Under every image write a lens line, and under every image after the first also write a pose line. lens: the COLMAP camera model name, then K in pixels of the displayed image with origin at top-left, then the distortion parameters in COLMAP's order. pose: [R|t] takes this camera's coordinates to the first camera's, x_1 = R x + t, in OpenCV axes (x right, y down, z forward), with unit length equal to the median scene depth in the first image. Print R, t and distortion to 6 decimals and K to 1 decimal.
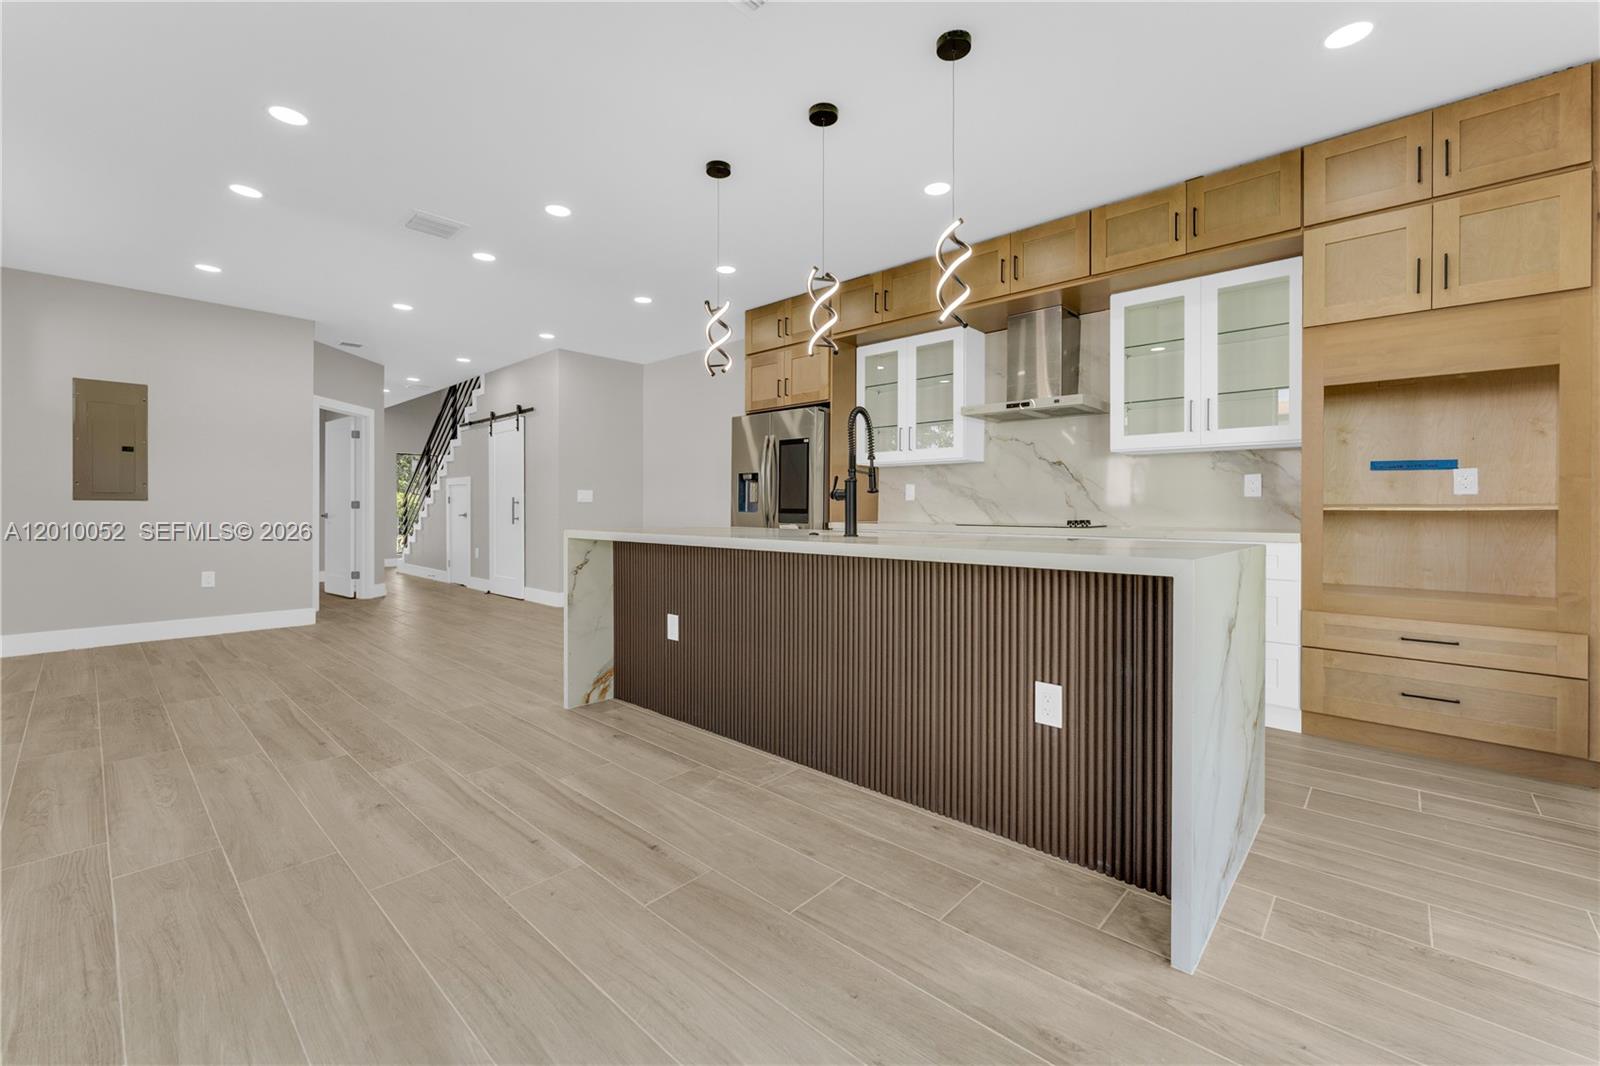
lens RADIAL K [[653.6, 0, 768.7], [0, 653.6, 510.1], [0, 0, 1]] dist [-0.001273, 0.000588]
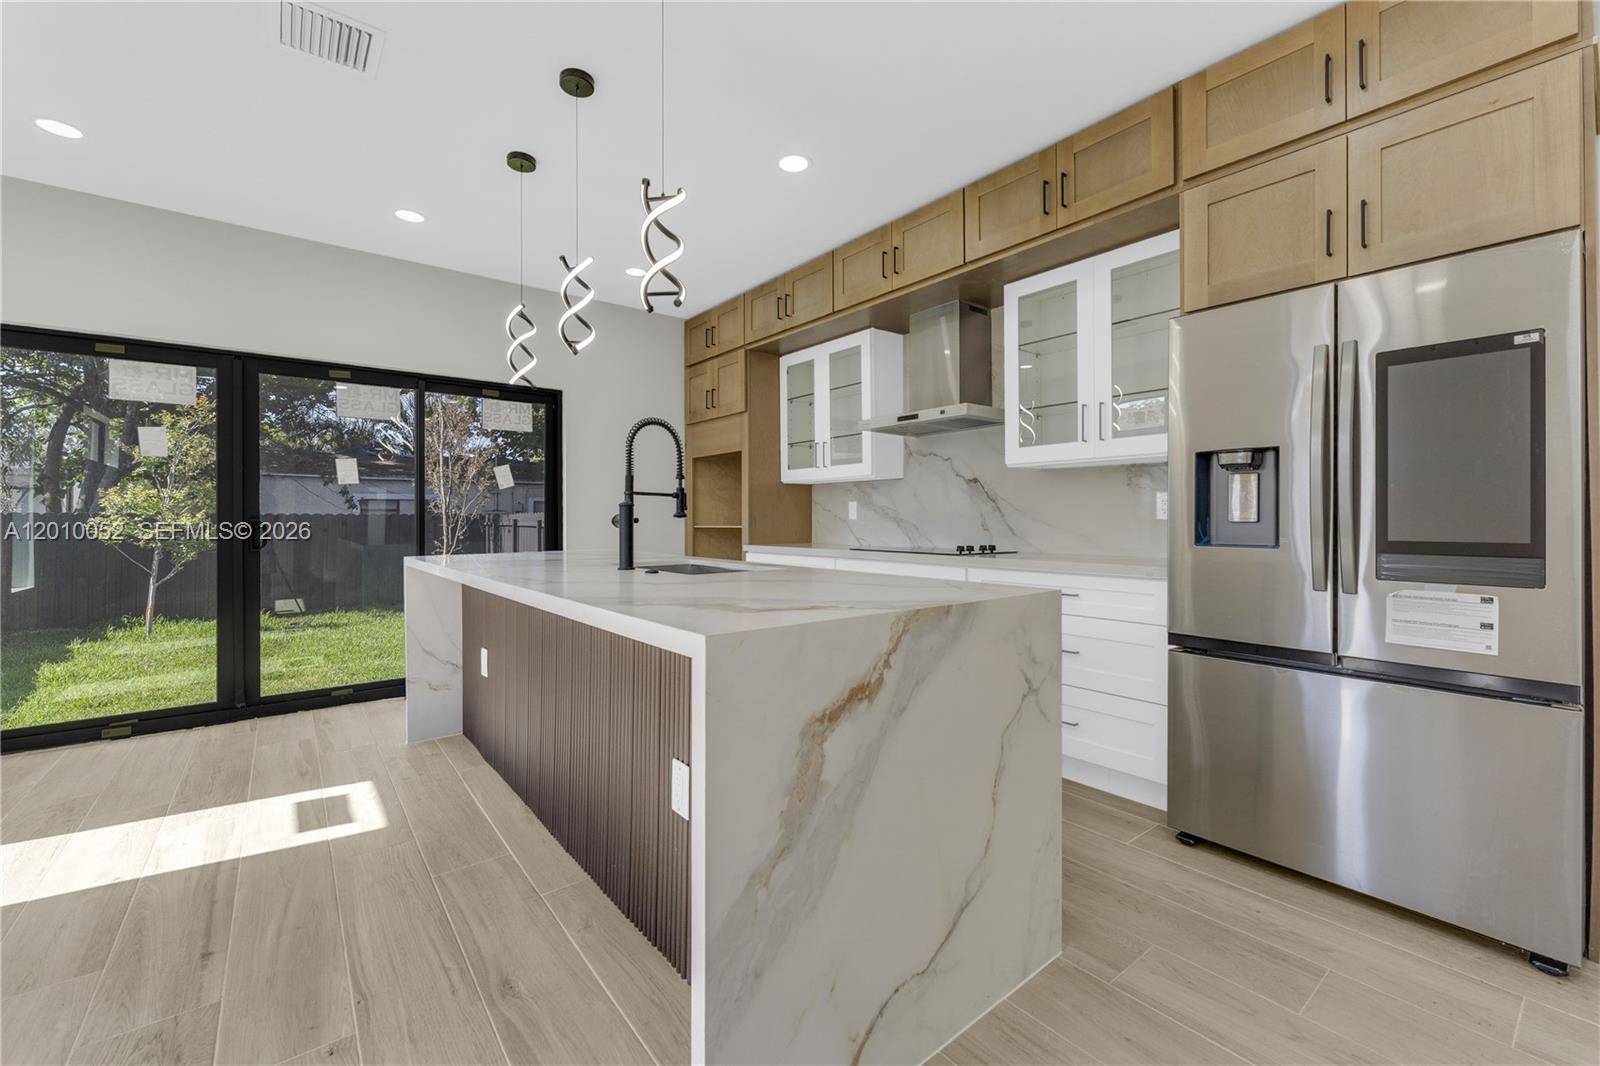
lens RADIAL K [[653.6, 0, 782.4], [0, 653.6, 518.6], [0, 0, 1]] dist [-0.001273, 0.000588]
pose [[0.991541, 0.002844, -0.129759, 0.350286], [-0.004856, 0.999873, -0.015195, -0.008110], [0.129700, 0.015696, 0.991429, 0.119478]]
